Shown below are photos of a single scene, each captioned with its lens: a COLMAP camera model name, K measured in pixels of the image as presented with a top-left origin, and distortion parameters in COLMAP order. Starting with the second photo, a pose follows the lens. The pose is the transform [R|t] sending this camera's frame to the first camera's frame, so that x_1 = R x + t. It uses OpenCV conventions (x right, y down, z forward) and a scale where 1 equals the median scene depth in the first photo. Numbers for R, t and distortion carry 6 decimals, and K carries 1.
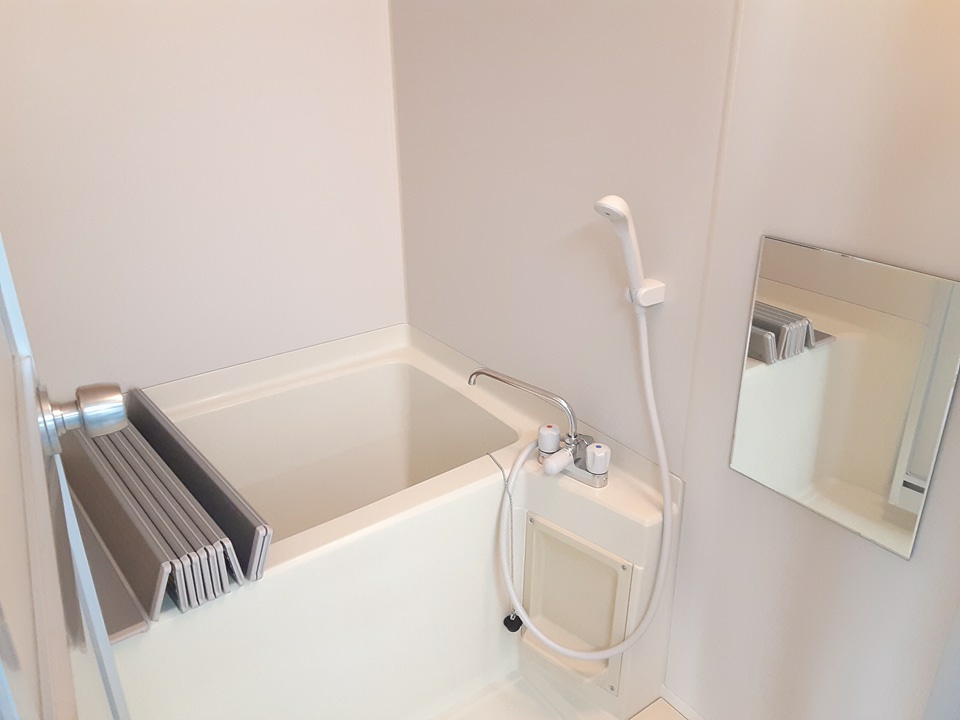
lens RADIAL K [[766.1, 0, 489.1], [0, 766.1, 363.5], [0, 0, 1]] dist [0.109718, -0.173499]
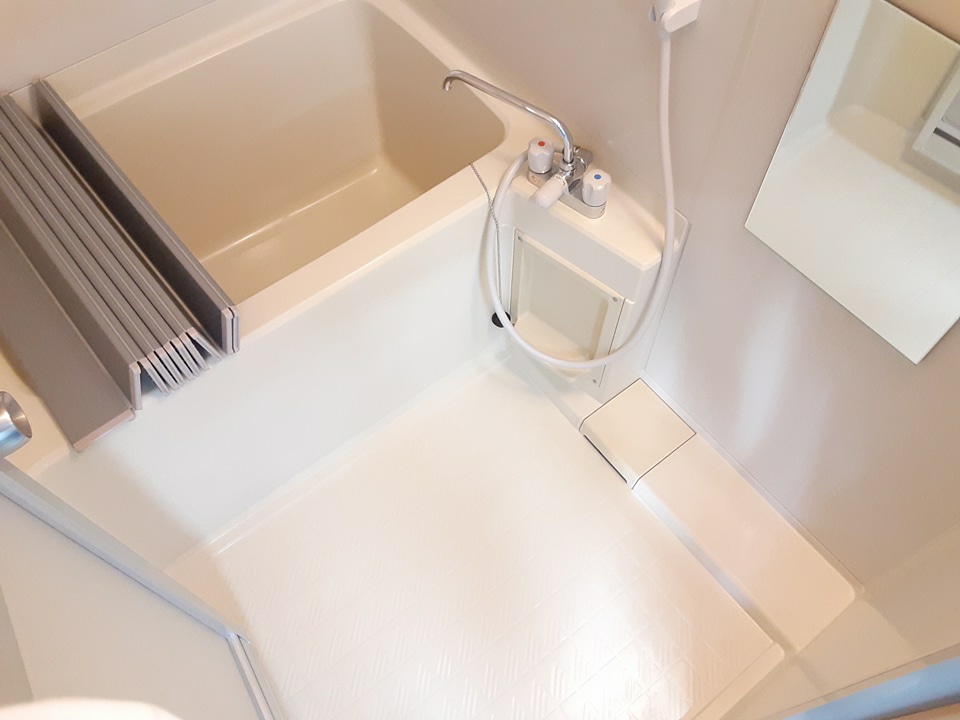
lens RADIAL K [[766.1, 0, 489.1], [0, 766.1, 363.5], [0, 0, 1]] dist [0.109718, -0.173499]
pose [[0.999603, -0.028060, 0.002708, 0.012602], [0.021062, 0.807237, 0.589851, -0.231210], [-0.018737, -0.589559, 0.807508, 0.177689]]
